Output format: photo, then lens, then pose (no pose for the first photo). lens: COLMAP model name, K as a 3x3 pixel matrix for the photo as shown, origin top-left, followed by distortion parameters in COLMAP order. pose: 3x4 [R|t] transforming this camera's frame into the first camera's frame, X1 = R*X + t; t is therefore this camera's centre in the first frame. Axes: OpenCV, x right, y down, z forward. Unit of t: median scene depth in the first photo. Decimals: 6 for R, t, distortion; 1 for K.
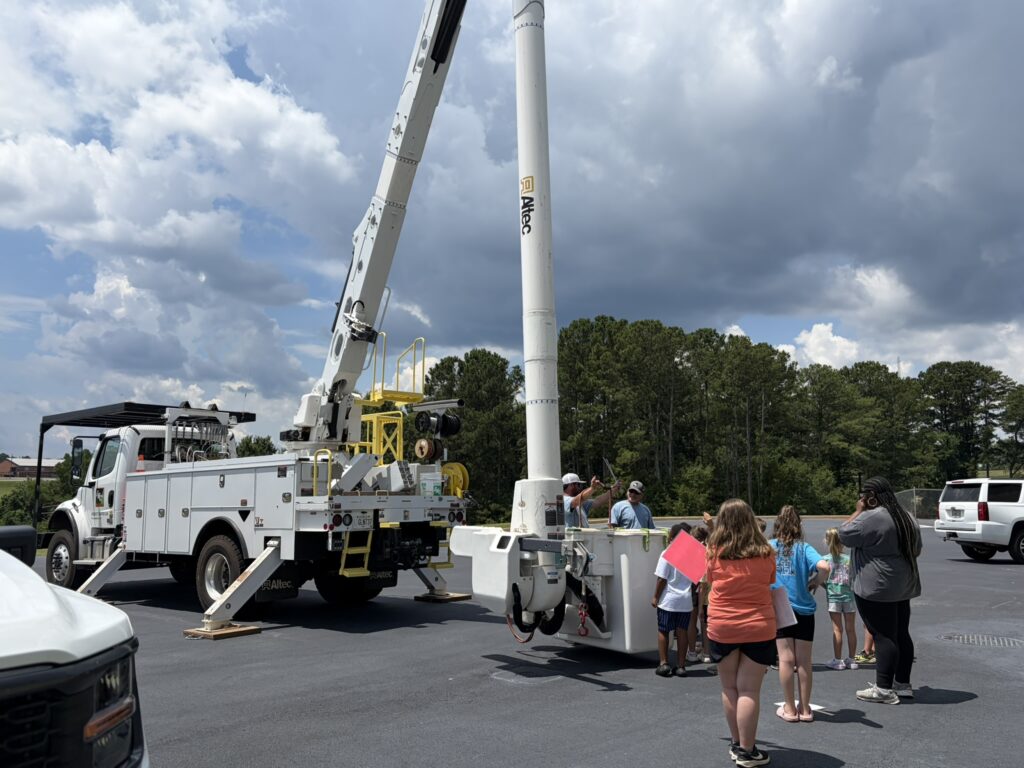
lens RADIAL K [[819.6, 0, 512.0], [0, 819.6, 384.0], [0, 0, 1]] dist [0.000715, -0.000137]
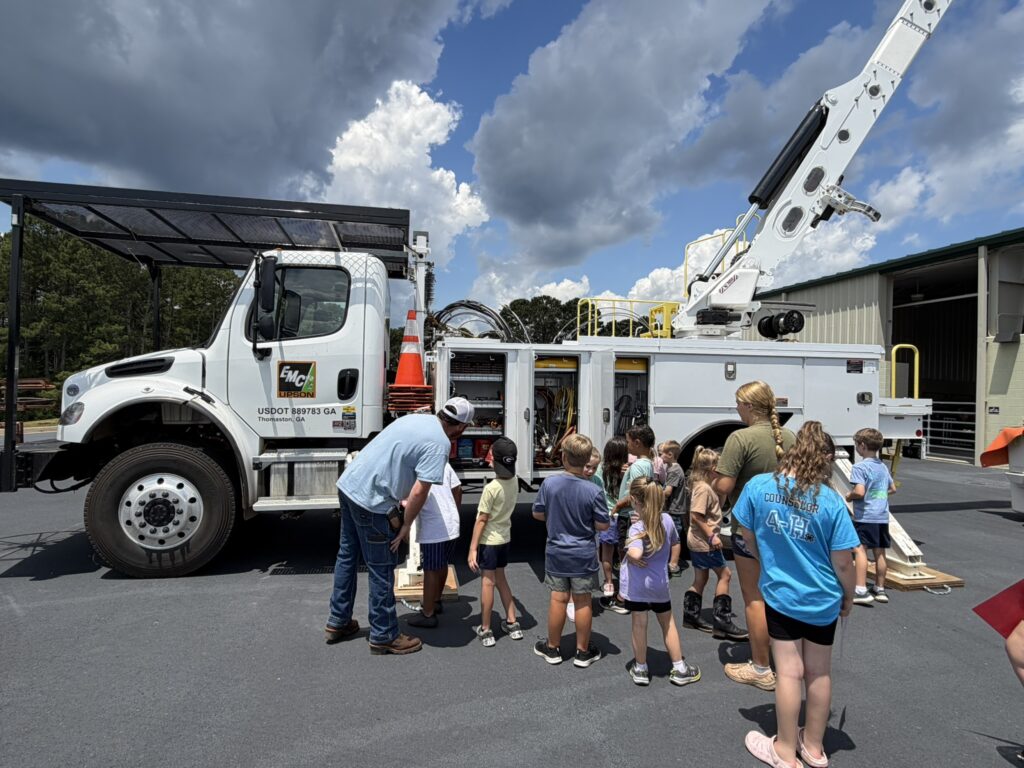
lens RADIAL K [[571.6, 0, 512.0], [0, 571.6, 384.0], [0, 0, 1]] dist [0.002779, 0.000599]
pose [[0.638345, 0.036444, 0.768888, -0.863227], [-0.133821, 0.988922, 0.064228, 0.124233], [-0.758029, -0.143893, 0.636150, 0.836344]]
